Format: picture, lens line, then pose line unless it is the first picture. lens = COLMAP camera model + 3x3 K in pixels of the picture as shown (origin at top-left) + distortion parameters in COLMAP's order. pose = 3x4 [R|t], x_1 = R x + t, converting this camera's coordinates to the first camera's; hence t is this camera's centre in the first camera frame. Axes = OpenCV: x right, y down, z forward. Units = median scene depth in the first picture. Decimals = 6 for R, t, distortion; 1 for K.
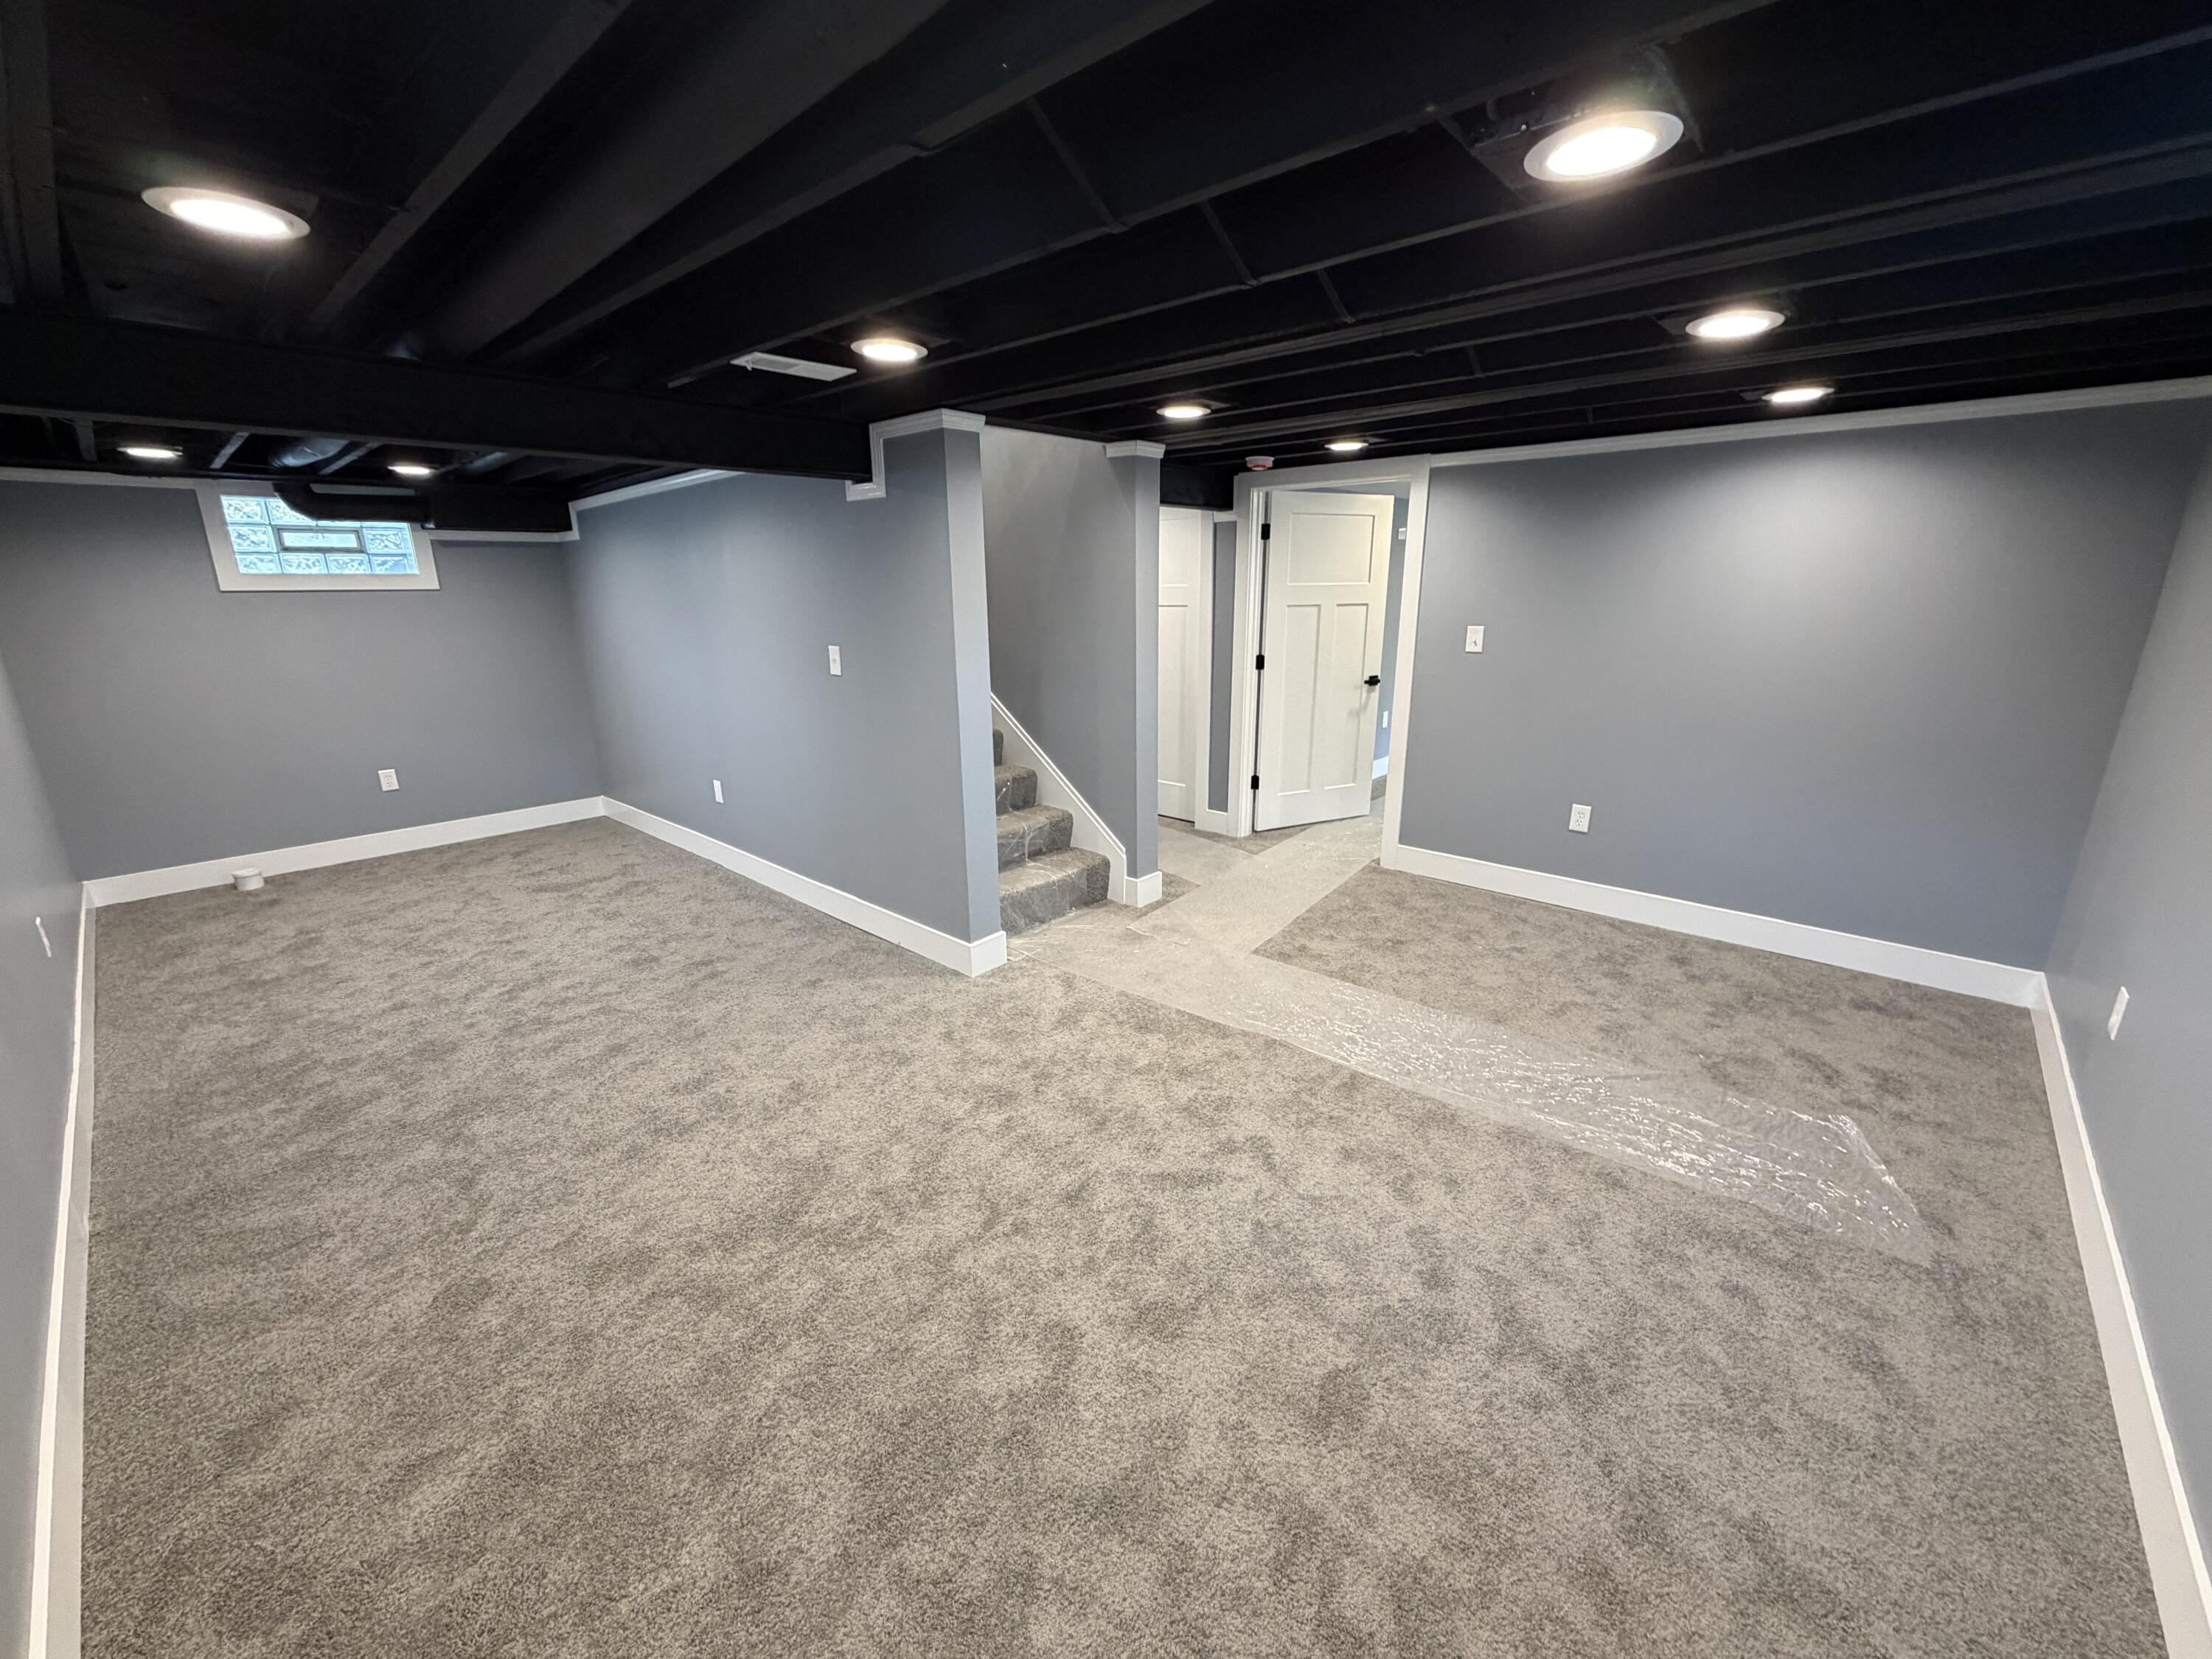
lens RADIAL K [[880.3, 0, 1097.7], [0, 880.3, 833.9], [0, 0, 1]] dist [-0.001024, -0.000027]
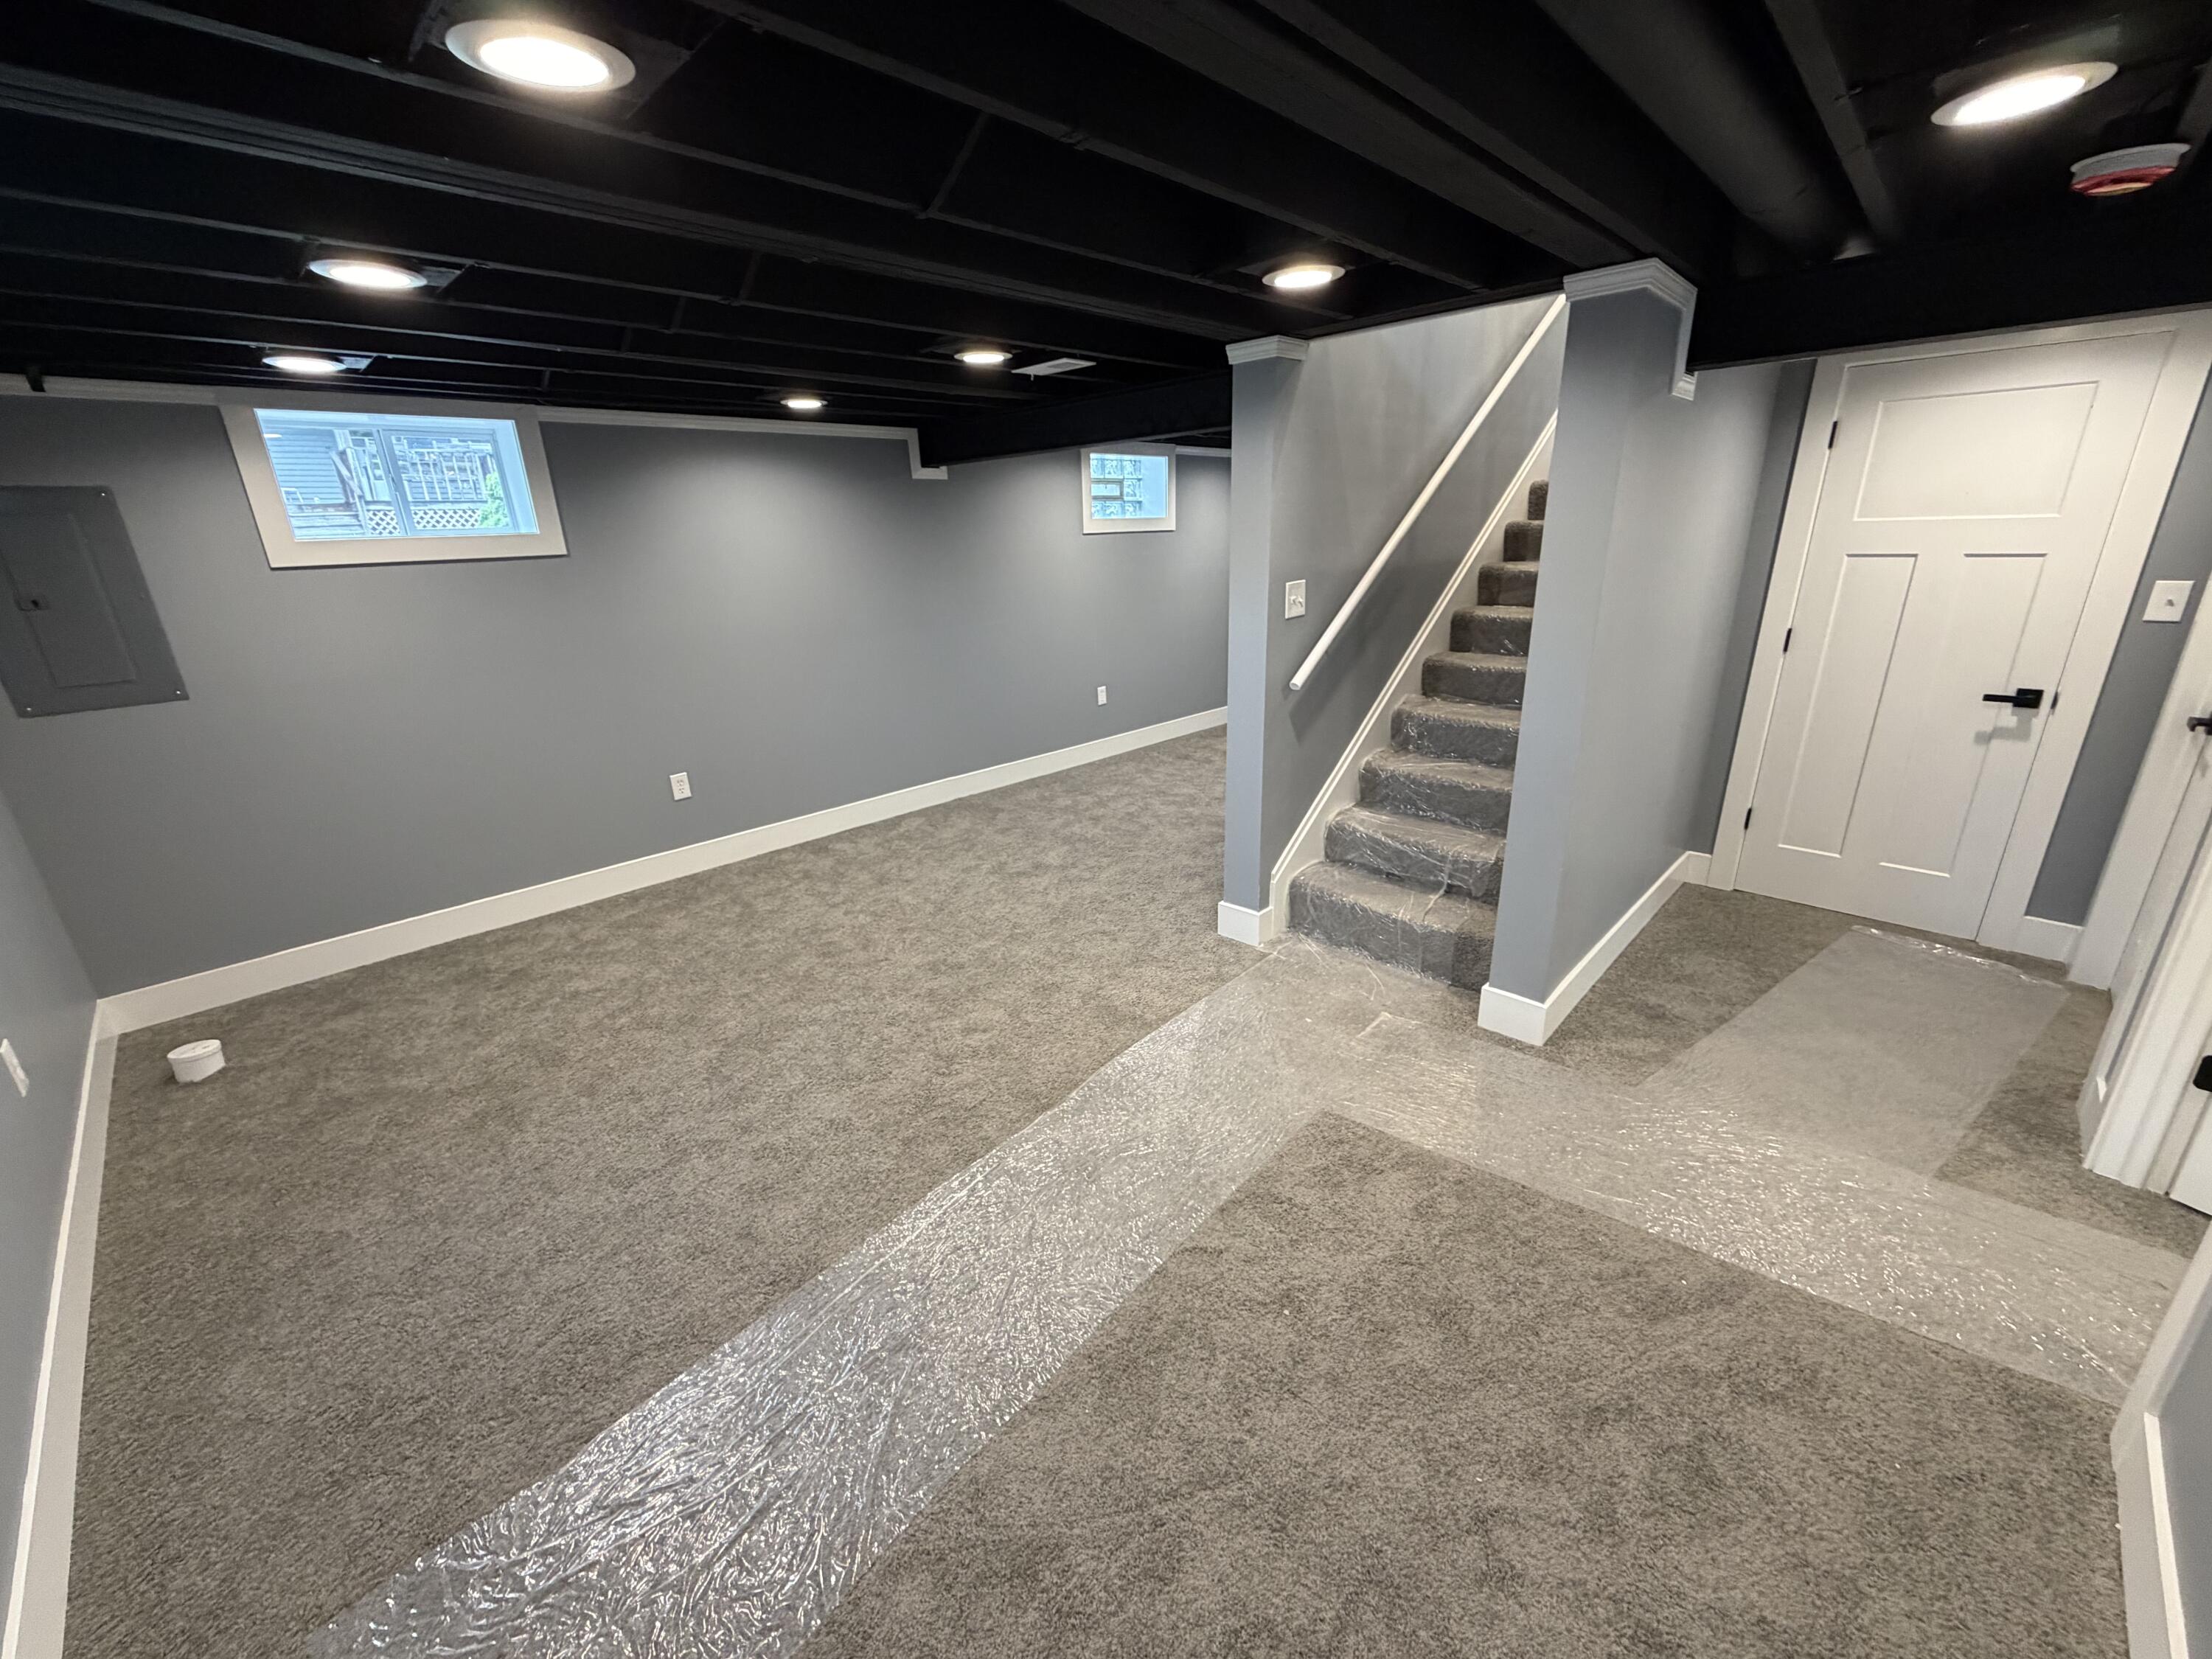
lens RADIAL K [[880.3, 0, 1097.7], [0, 880.3, 833.9], [0, 0, 1]] dist [-0.001024, -0.000027]
pose [[-0.036293, 0.334045, -0.941858, 0.708619], [-0.247739, 0.910052, 0.332311, -0.219396], [0.968147, 0.245395, 0.049728, 0.738403]]
